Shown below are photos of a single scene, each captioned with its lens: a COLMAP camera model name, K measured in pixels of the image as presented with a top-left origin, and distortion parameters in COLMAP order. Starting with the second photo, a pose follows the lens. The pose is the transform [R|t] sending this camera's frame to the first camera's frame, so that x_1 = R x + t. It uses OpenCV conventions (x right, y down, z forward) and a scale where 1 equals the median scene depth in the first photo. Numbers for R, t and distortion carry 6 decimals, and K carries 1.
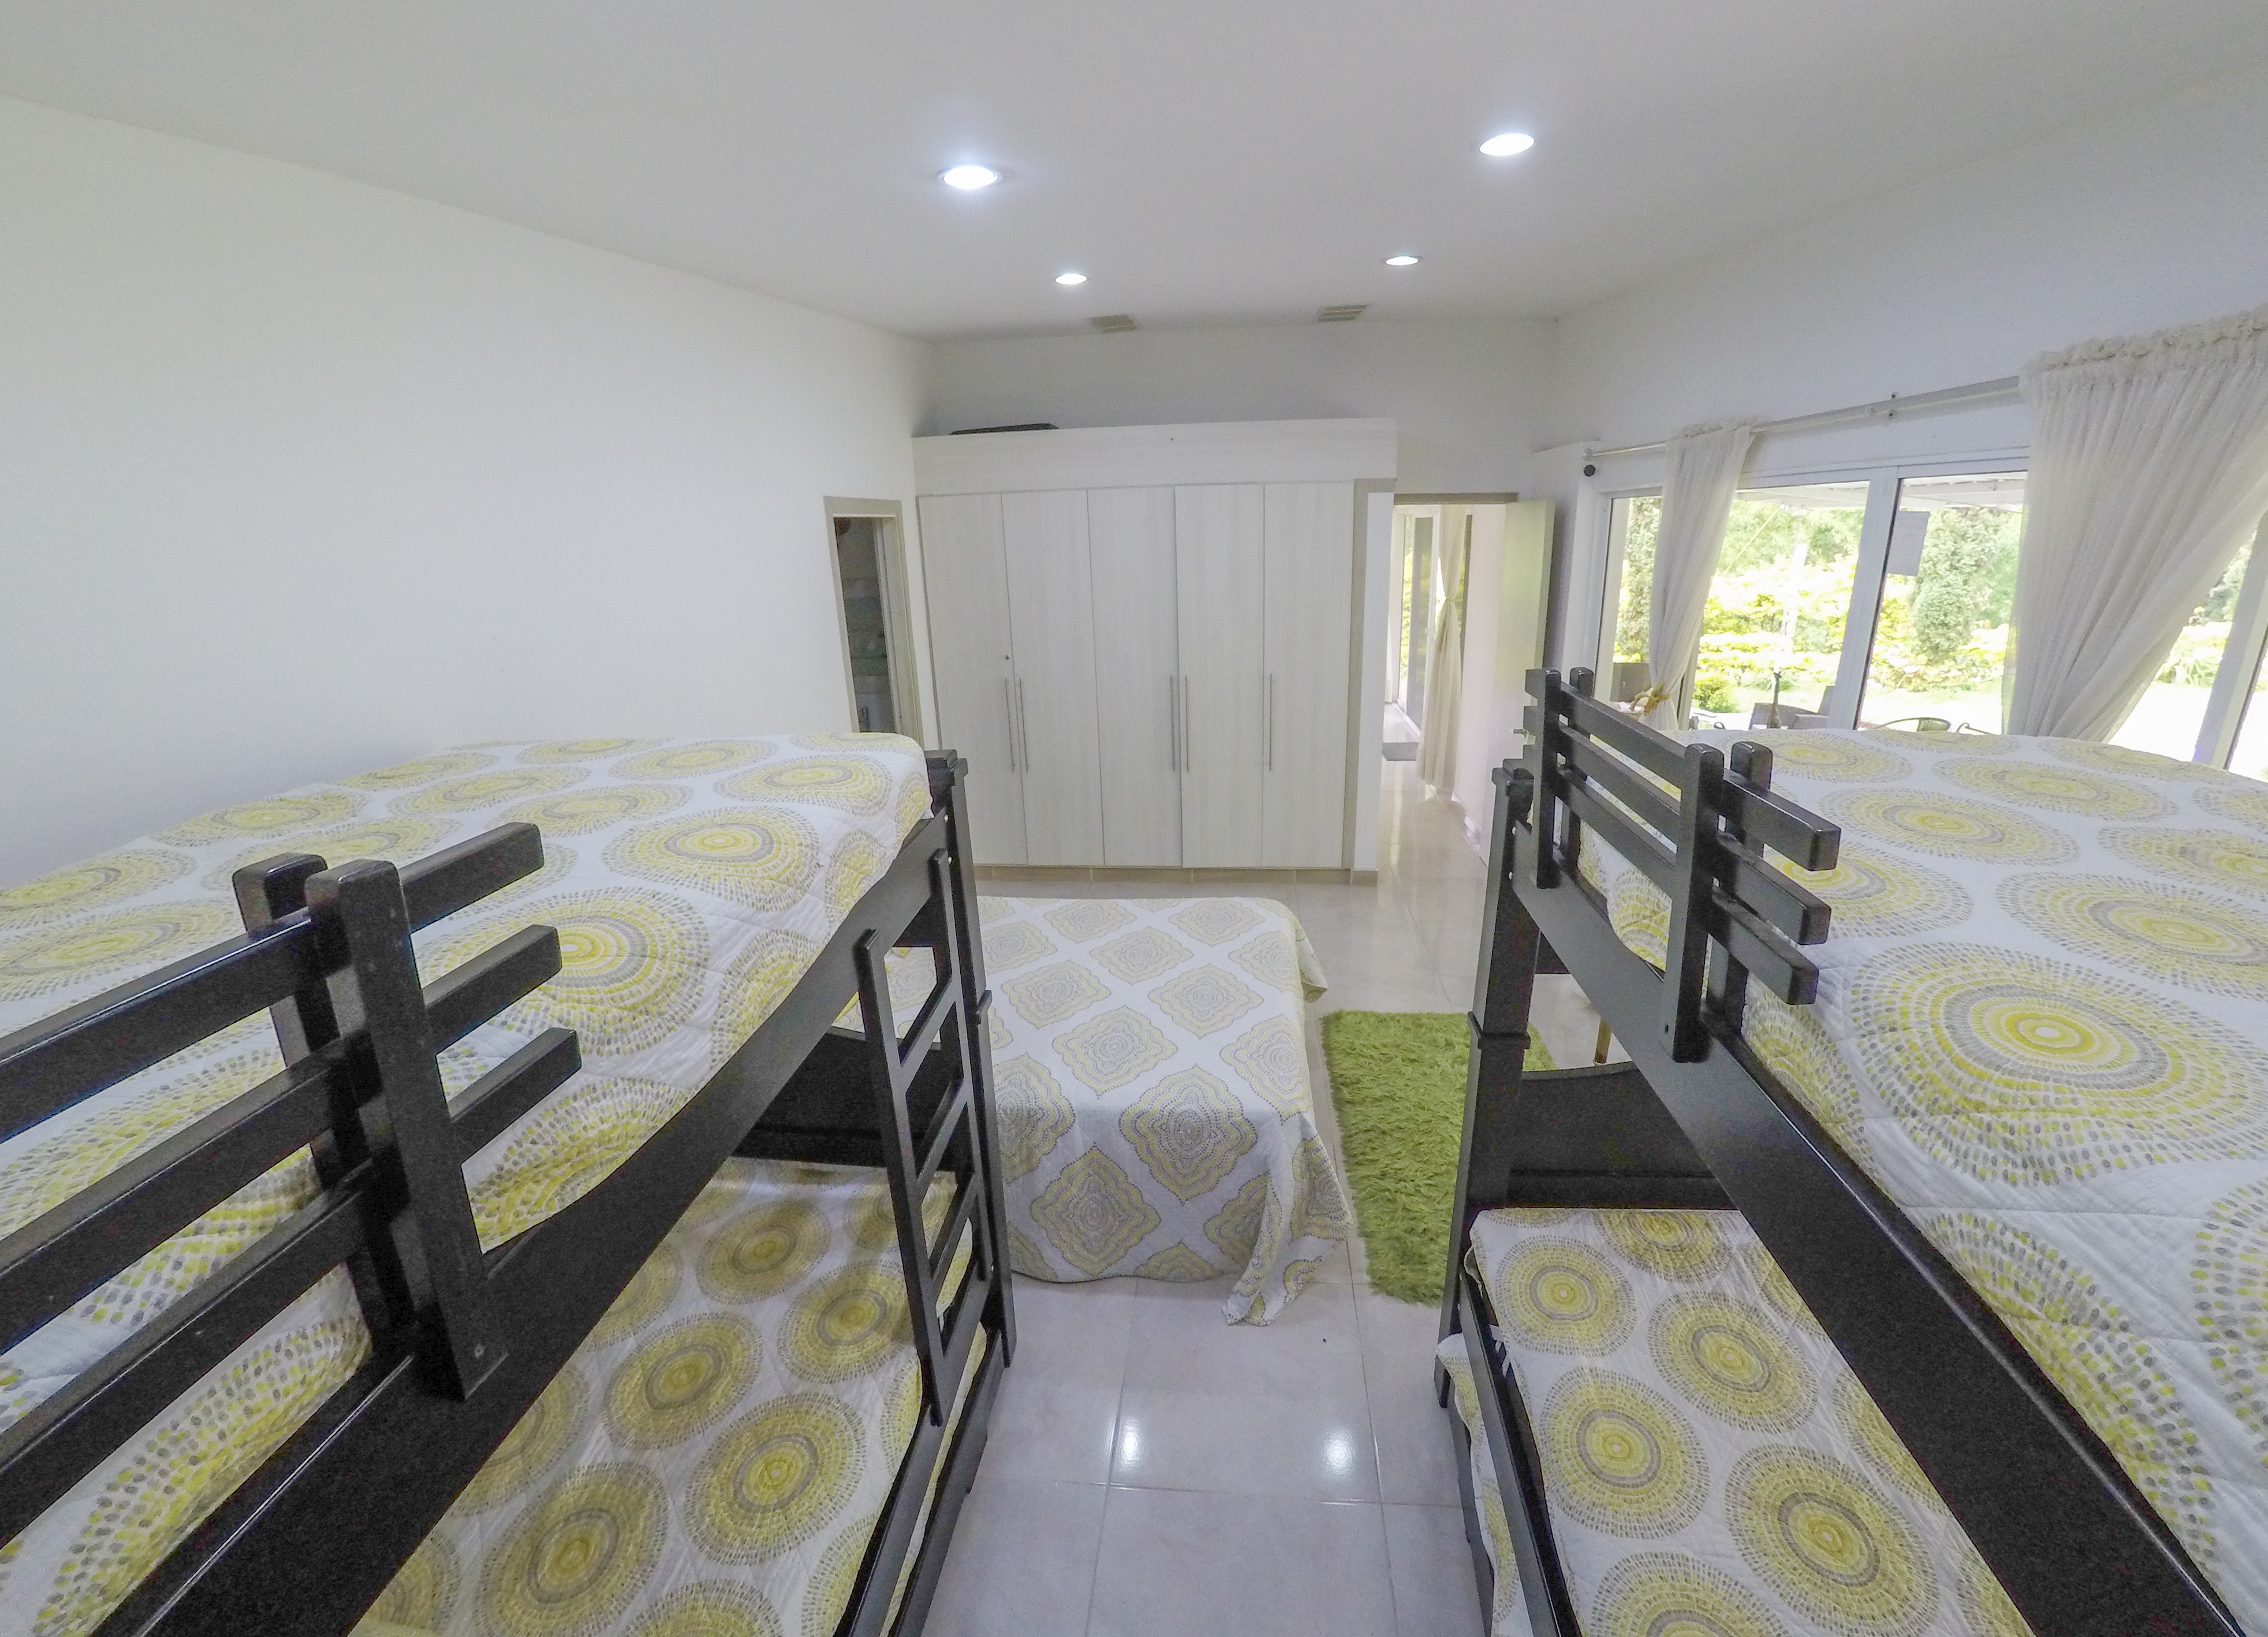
lens RADIAL K [[1045.8, 0, 1134.0], [0, 1045.8, 818.5], [0, 0, 1]] dist [-0.067410, 0.008406]
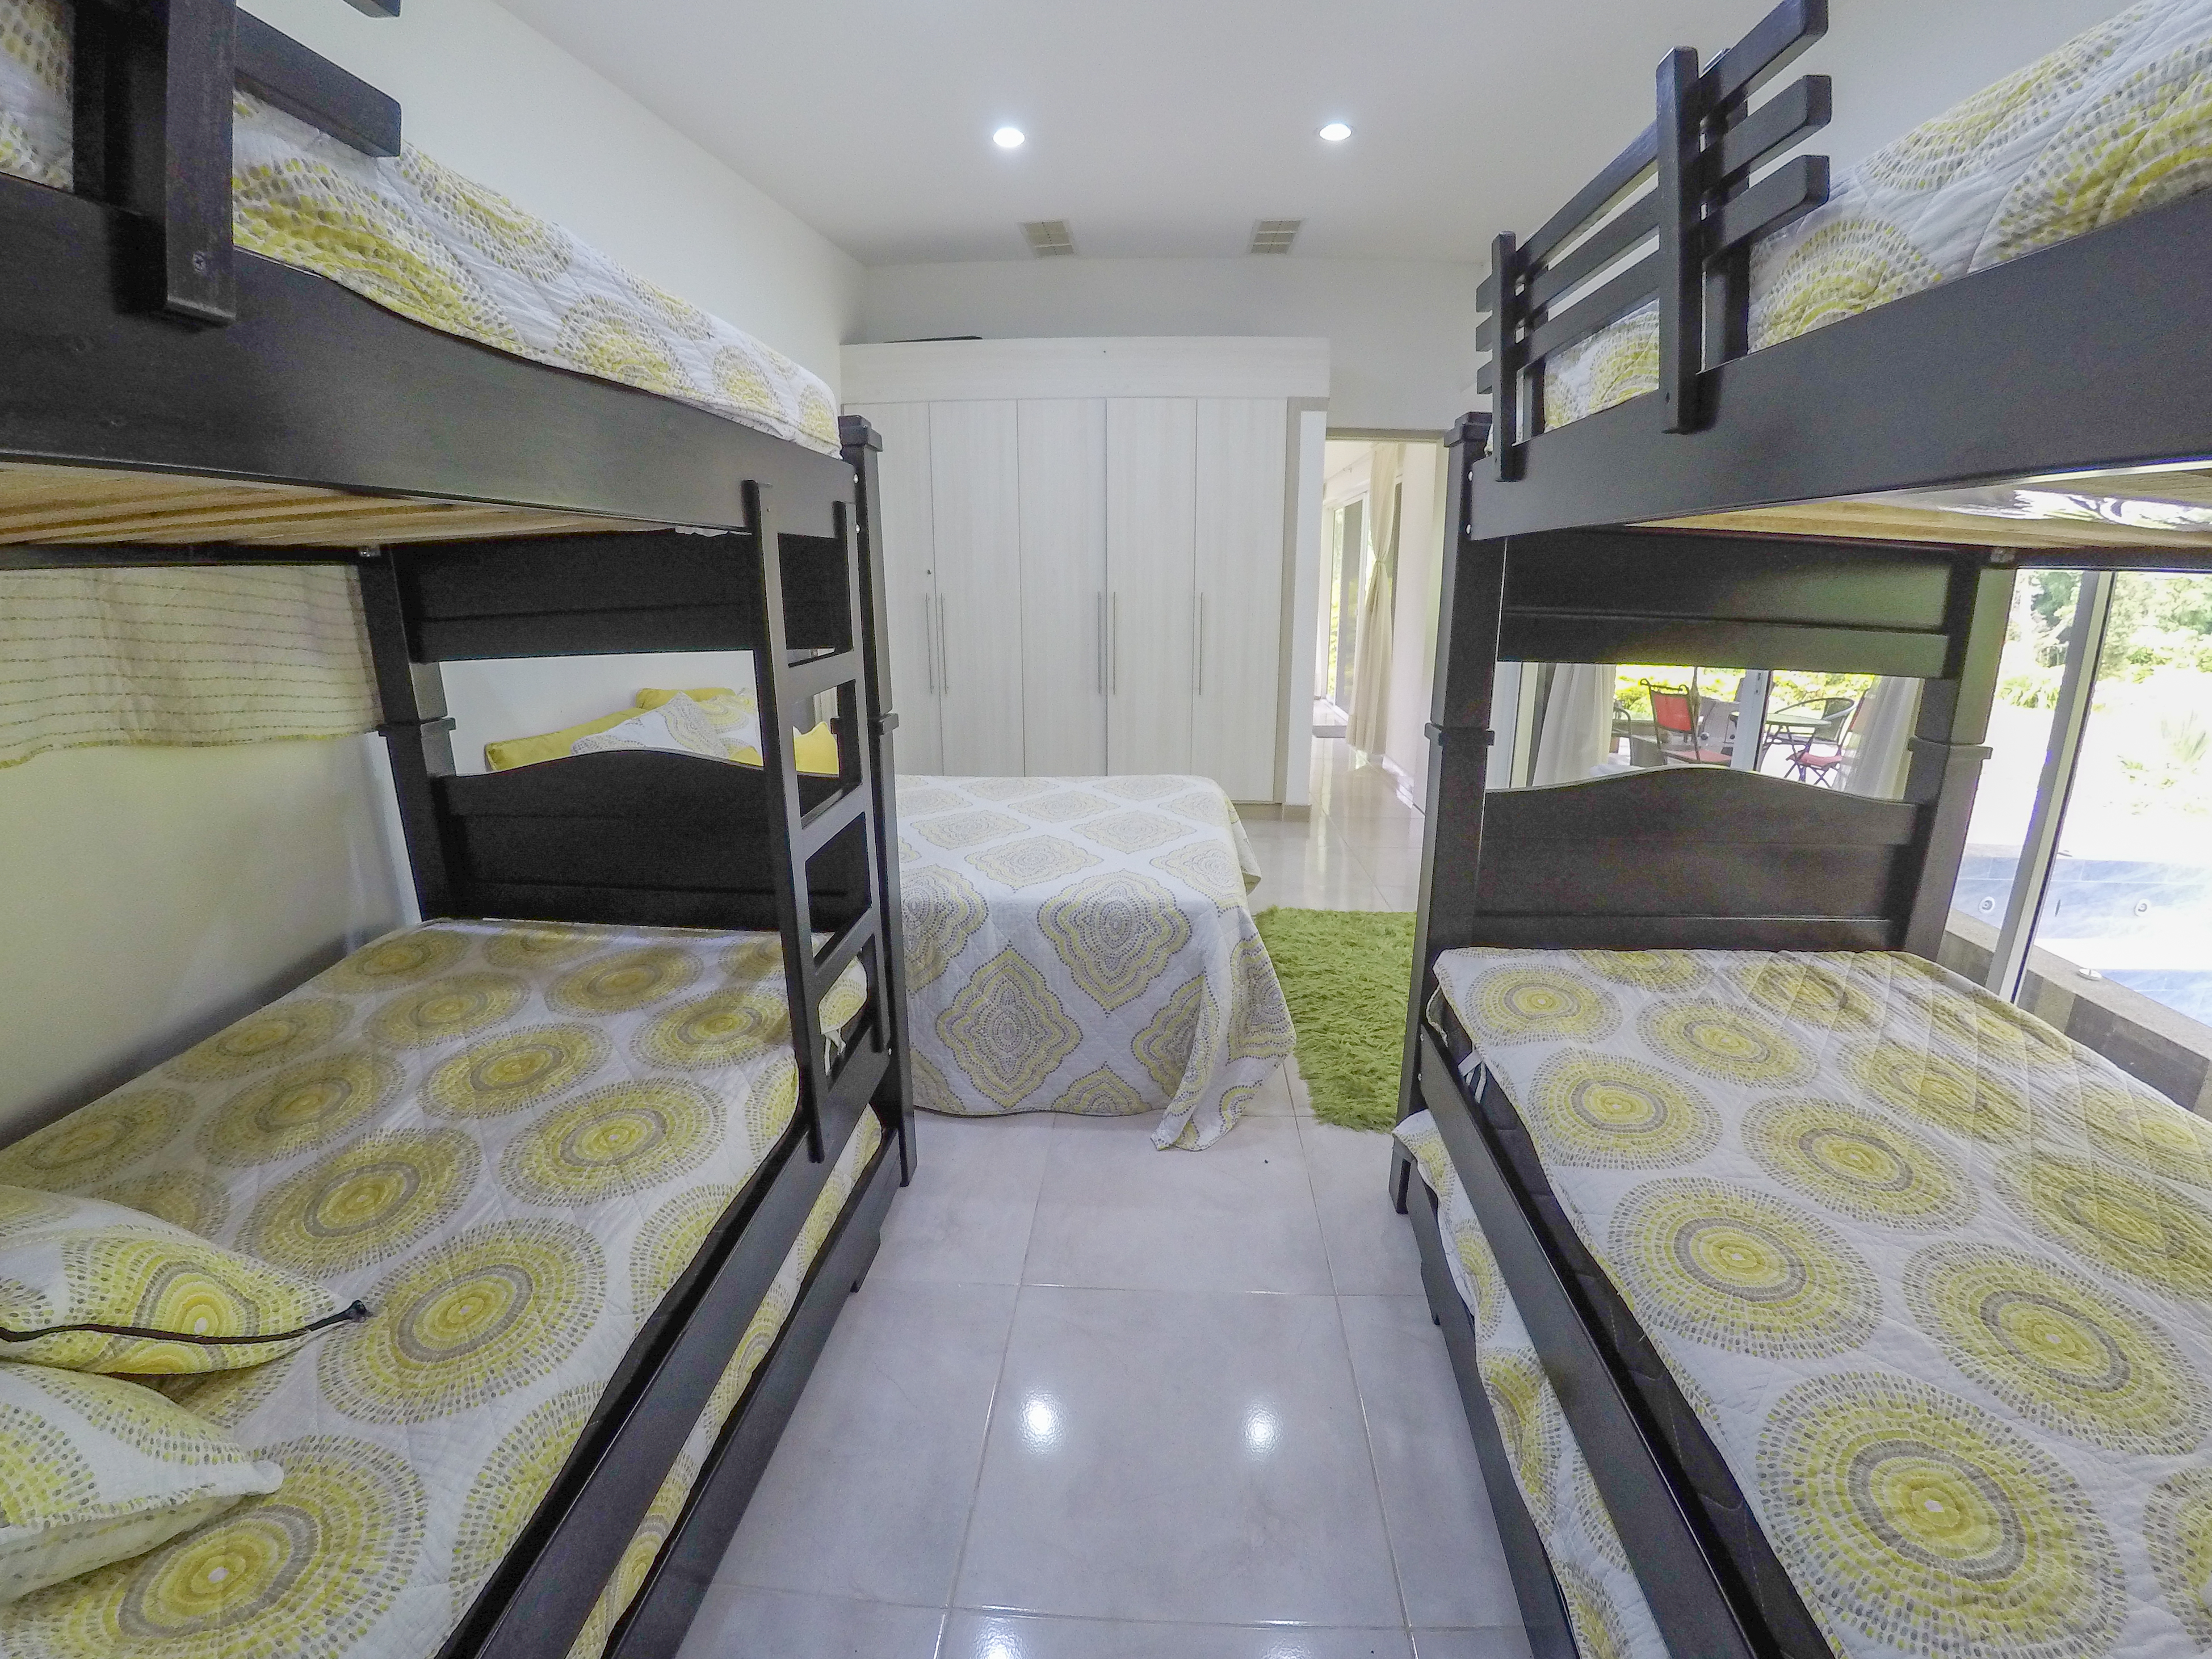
lens RADIAL K [[1061.7, 0, 1118.8], [0, 1061.7, 818.4], [0, 0, 1]] dist [-0.127564, 0.020326]
pose [[0.998021, 0.018963, 0.059957, -0.001164], [-0.014851, 0.997554, -0.068299, 0.293119], [-0.061106, 0.067273, 0.995862, 0.092011]]
